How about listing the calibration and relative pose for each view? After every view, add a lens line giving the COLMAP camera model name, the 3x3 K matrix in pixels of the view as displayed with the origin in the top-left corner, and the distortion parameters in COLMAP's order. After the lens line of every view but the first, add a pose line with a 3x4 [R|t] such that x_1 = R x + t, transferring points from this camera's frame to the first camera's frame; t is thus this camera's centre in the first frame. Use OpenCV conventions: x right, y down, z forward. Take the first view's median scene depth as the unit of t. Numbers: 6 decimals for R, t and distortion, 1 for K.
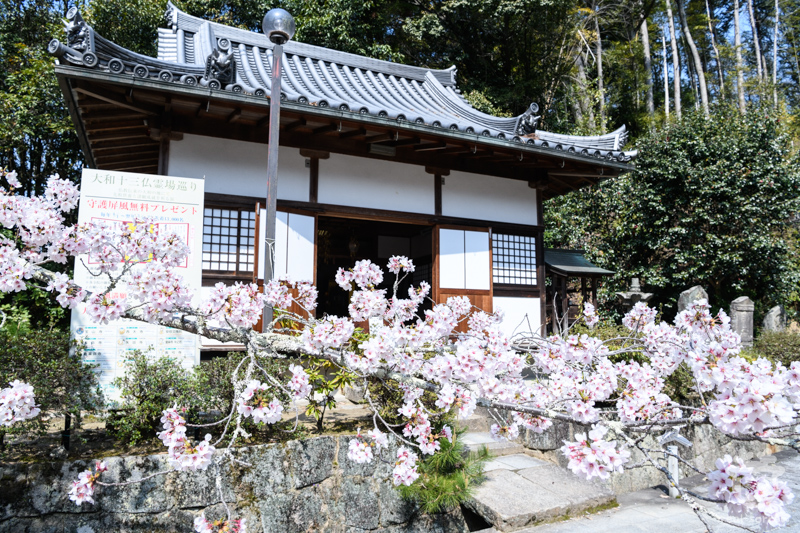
lens RADIAL K [[551.7, 0, 400.0], [0, 551.7, 266.5], [0, 0, 1]] dist [-0.071351, 0.007247]
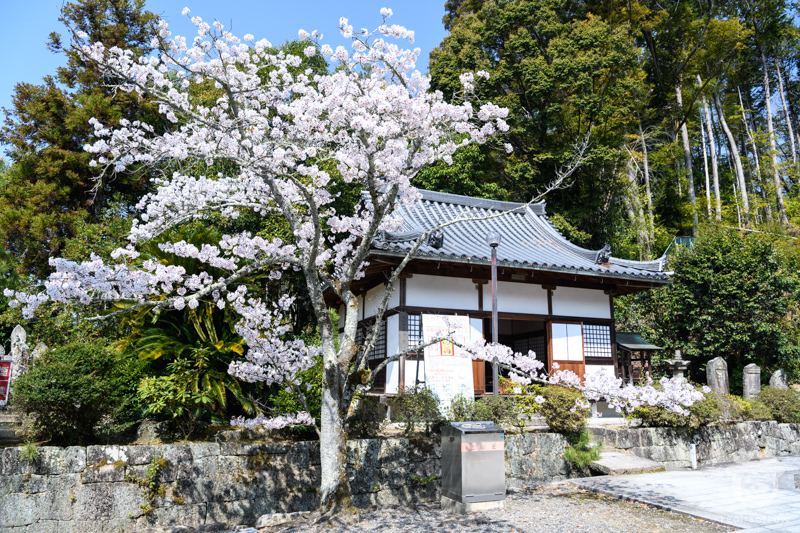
lens RADIAL K [[551.7, 0, 400.0], [0, 551.7, 266.5], [0, 0, 1]] dist [-0.071351, 0.007247]
pose [[0.996603, -0.007608, -0.082006, -0.207992], [-0.000639, 0.994980, -0.100073, -0.062644], [0.082356, 0.099786, 0.991595, -0.574007]]
